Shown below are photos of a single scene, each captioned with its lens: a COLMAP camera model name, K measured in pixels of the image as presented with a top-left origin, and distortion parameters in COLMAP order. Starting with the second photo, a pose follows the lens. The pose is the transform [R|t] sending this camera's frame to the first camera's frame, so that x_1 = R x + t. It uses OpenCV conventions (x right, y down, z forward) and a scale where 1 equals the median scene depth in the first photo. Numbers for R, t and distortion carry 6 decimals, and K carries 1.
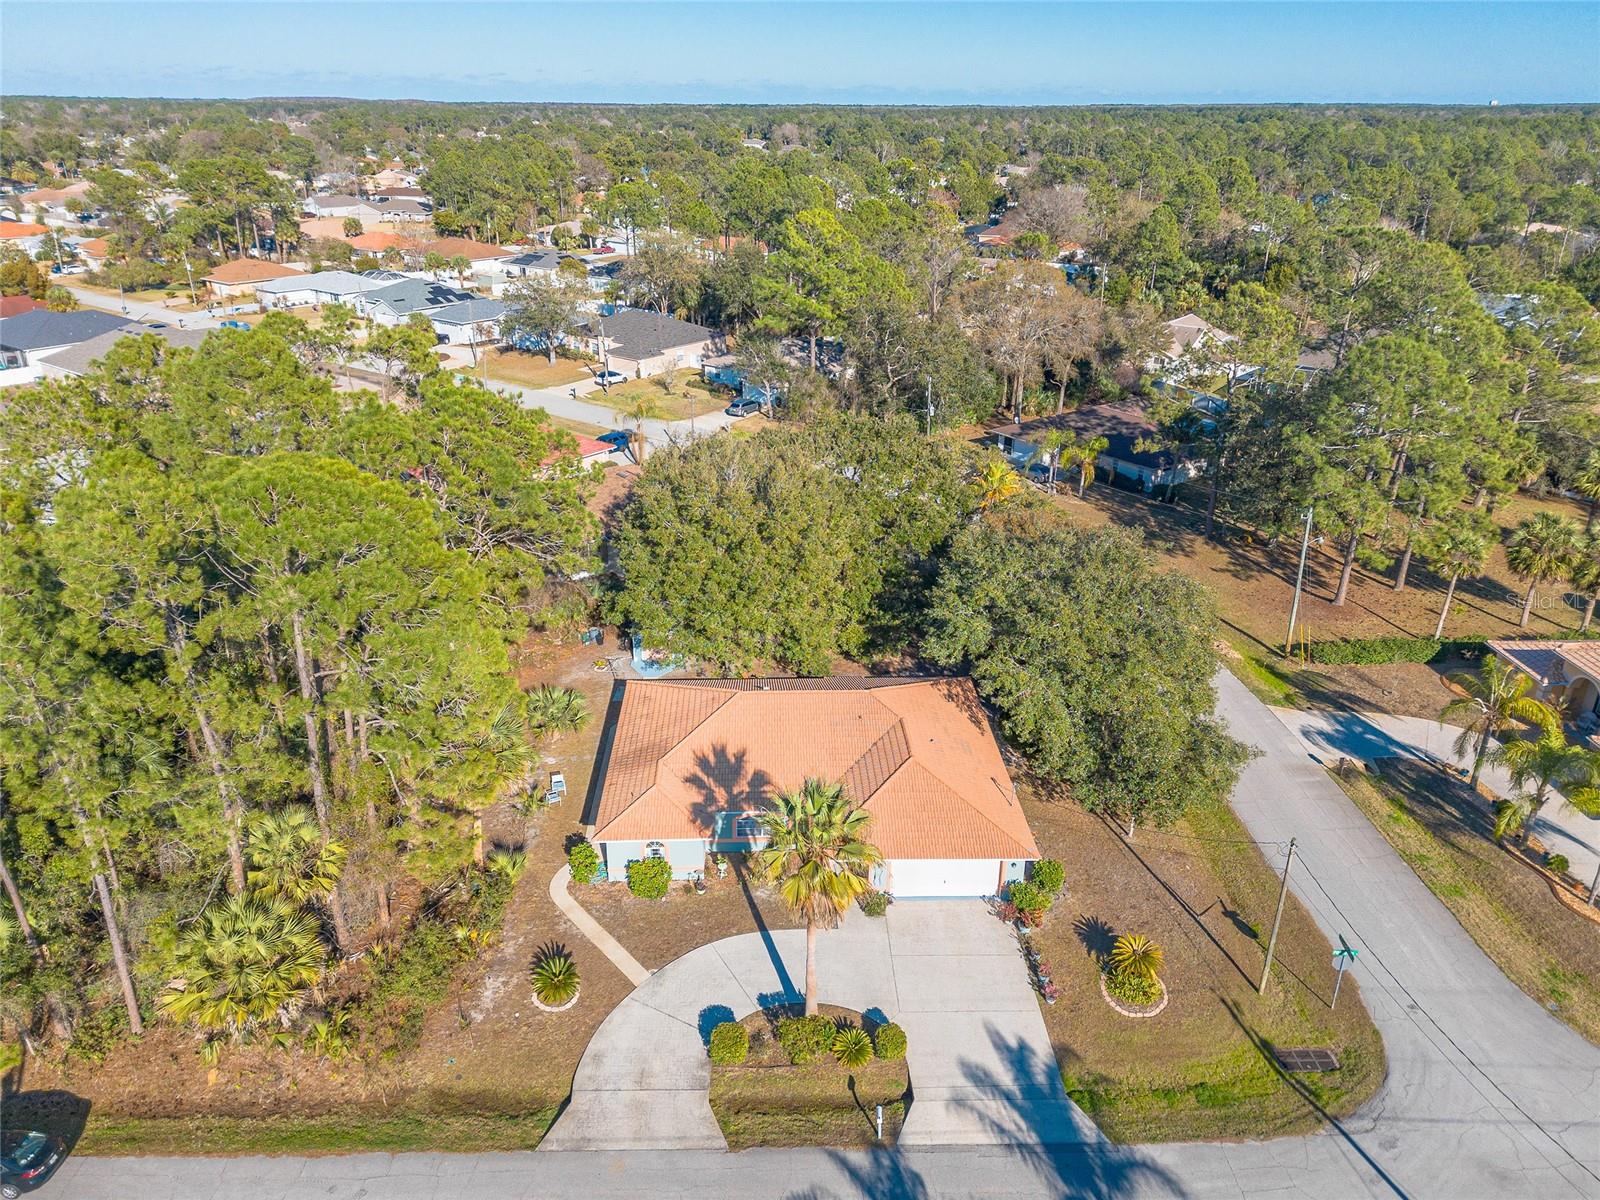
lens RADIAL K [[1159.2, 0, 791.7], [0, 1159.2, 593.4], [0, 0, 1]] dist [0.050230, -0.004339]
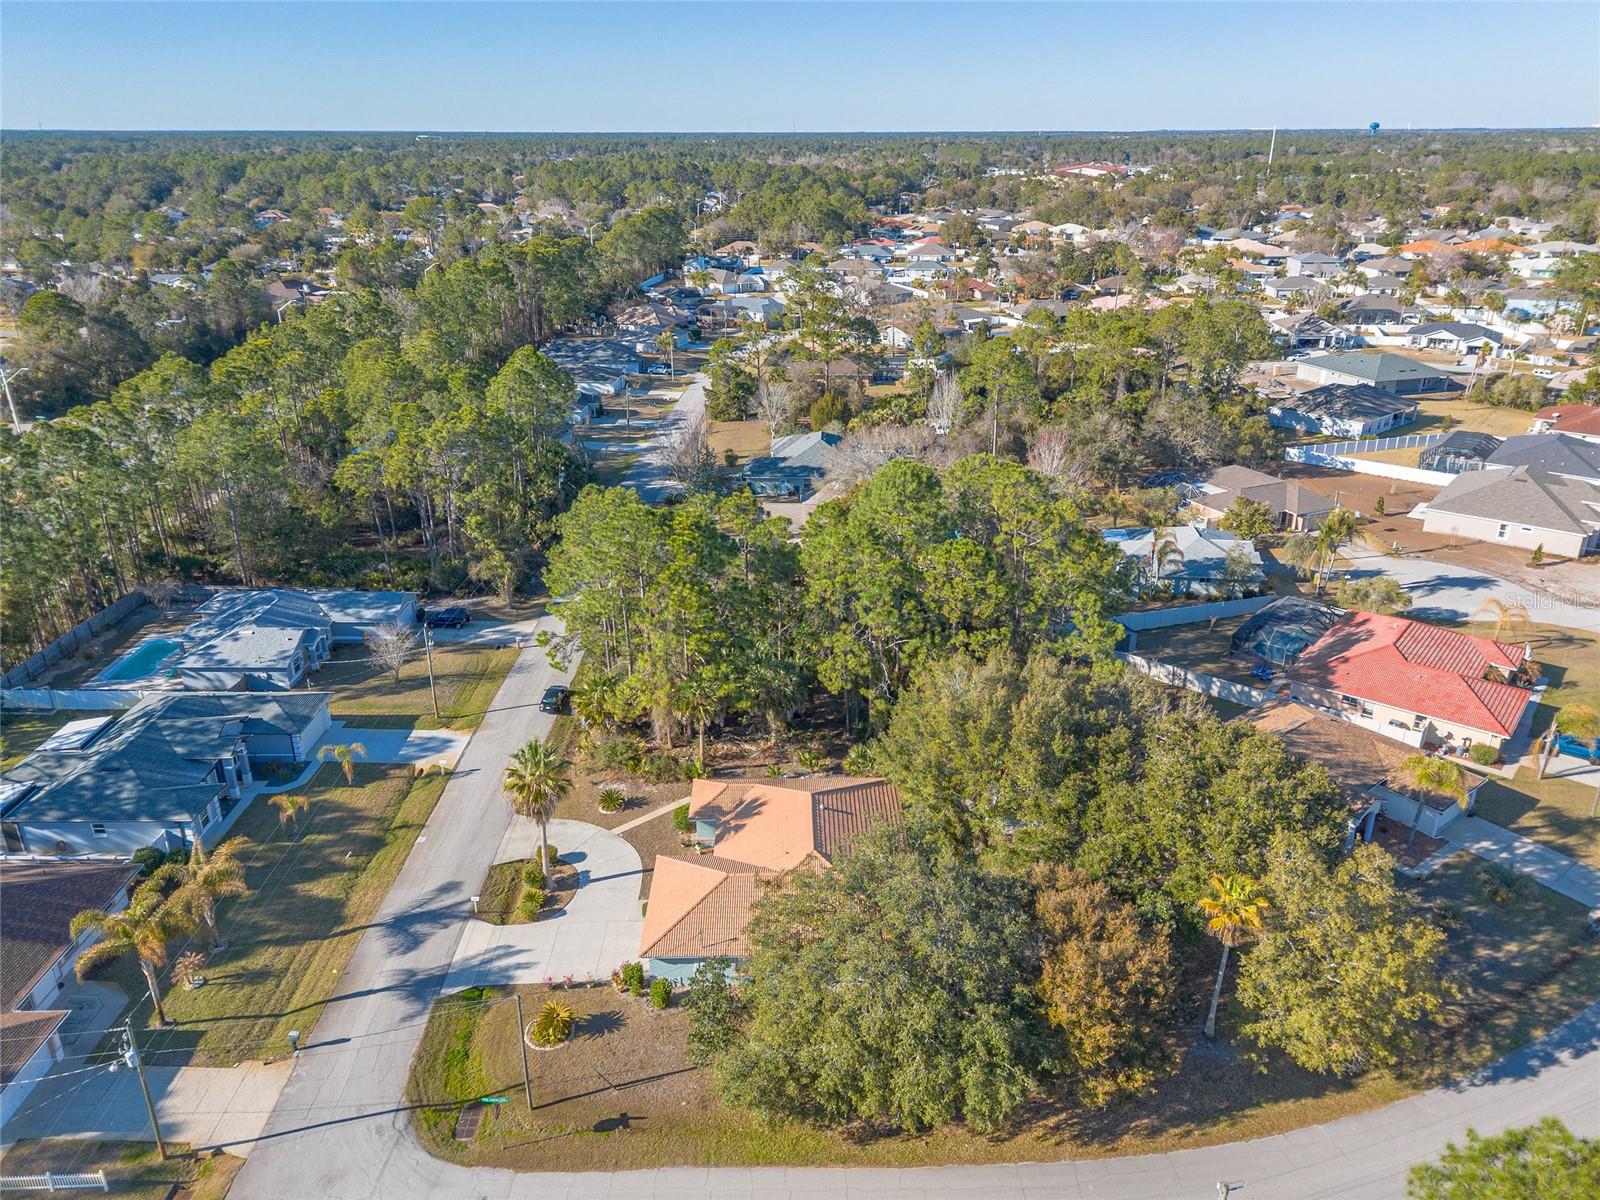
lens RADIAL K [[1159.2, 0, 791.7], [0, 1159.2, 593.4], [0, 0, 1]] dist [0.050230, -0.004339]
pose [[-0.032939, 0.364561, -0.930597, 1.336667], [-0.378978, 0.857012, 0.349149, -0.683583], [0.924819, 0.364177, 0.109931, 0.882667]]
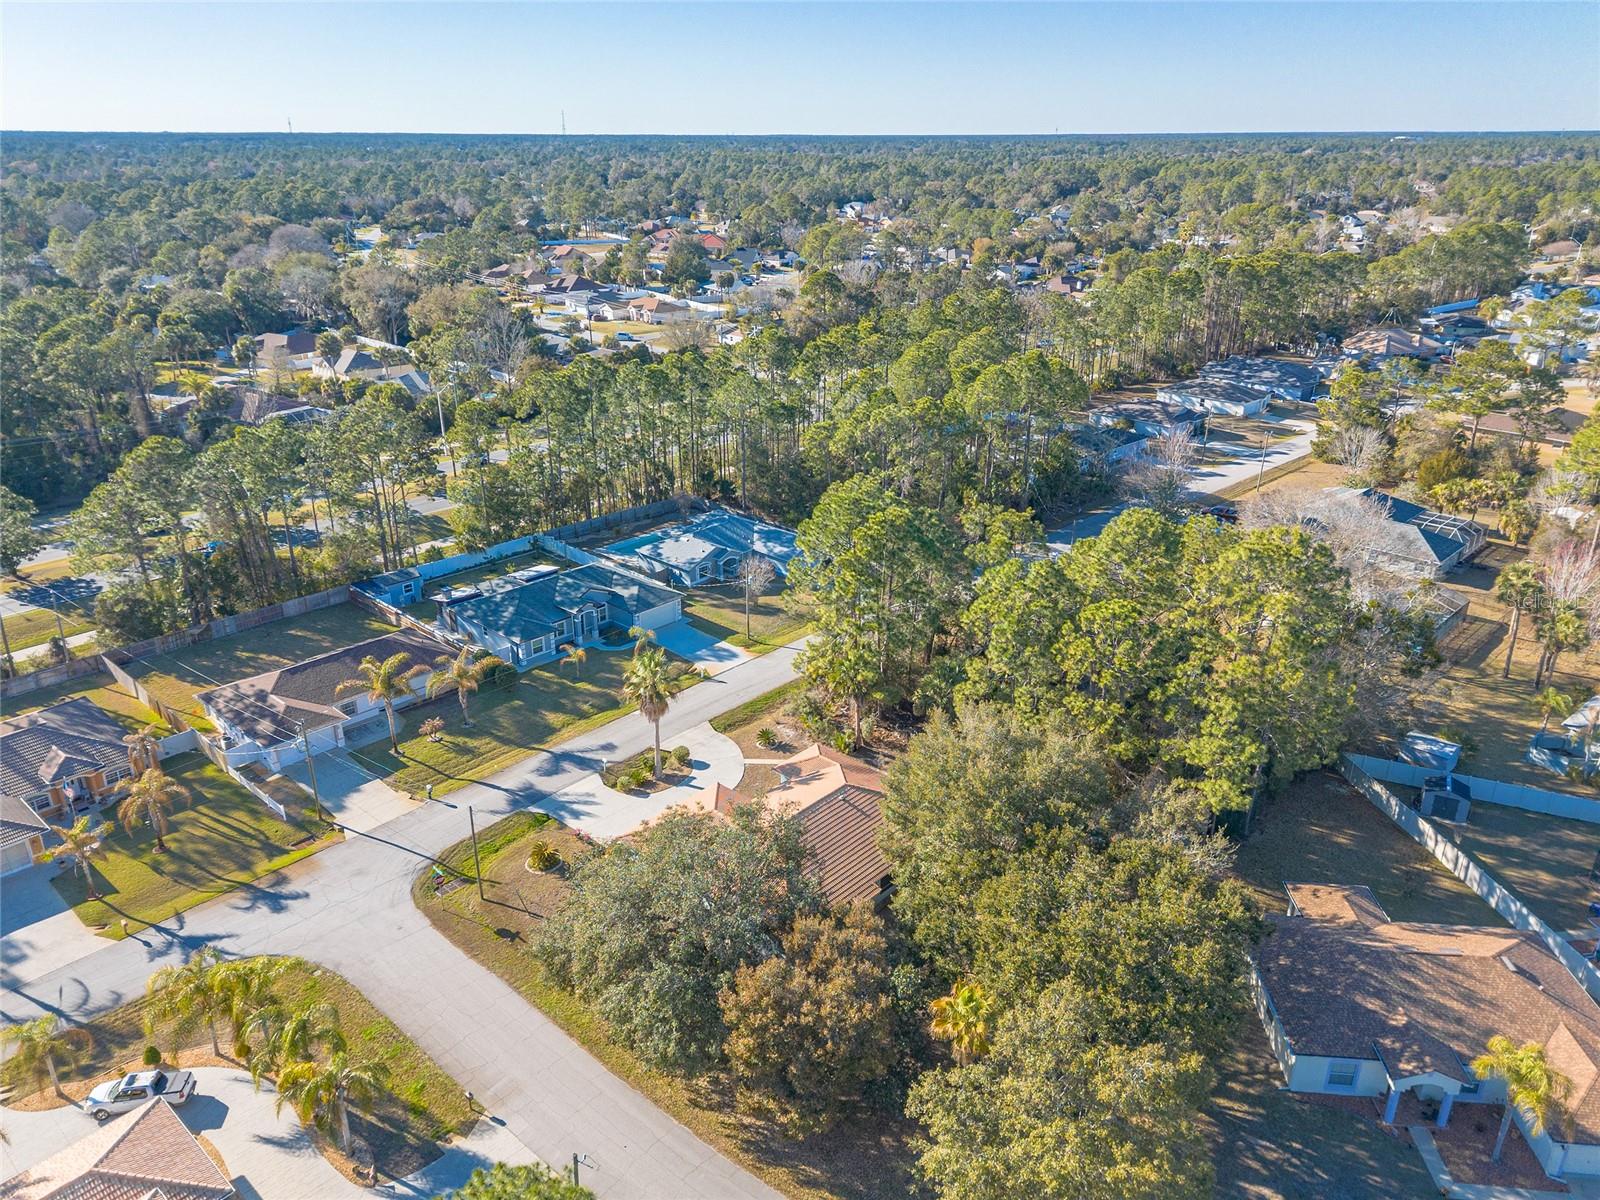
lens RADIAL K [[1131.5, 0, 800.0], [0, 1131.5, 600.0], [0, 0, 1]] dist [0.074384, 0.001230]
pose [[-0.703369, 0.263002, -0.660380, 1.024233], [-0.276487, 0.754648, 0.595031, -1.075790], [0.654849, 0.601113, -0.458079, 1.743845]]
